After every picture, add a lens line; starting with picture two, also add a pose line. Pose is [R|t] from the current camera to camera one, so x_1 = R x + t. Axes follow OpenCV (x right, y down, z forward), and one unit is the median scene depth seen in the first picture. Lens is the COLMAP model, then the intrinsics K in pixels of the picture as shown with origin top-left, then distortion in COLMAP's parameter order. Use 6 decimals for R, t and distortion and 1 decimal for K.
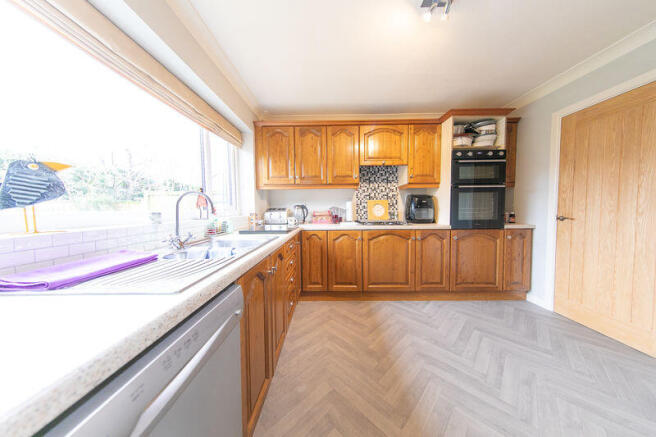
lens RADIAL K [[205.6, 0, 328.6], [0, 205.6, 218.3], [0, 0, 1]] dist [0.007464, -0.000136]
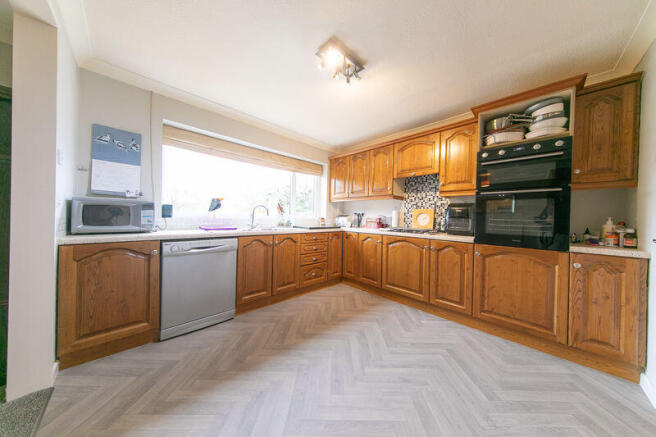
lens RADIAL K [[205.6, 0, 328.6], [0, 205.6, 218.0], [0, 0, 1]] dist [0.007464, -0.000136]
pose [[0.700032, 0.030970, -0.713439, 0.768392], [-0.063034, 0.997839, -0.018534, 0.003122], [0.711324, 0.057945, 0.700472, -0.038391]]
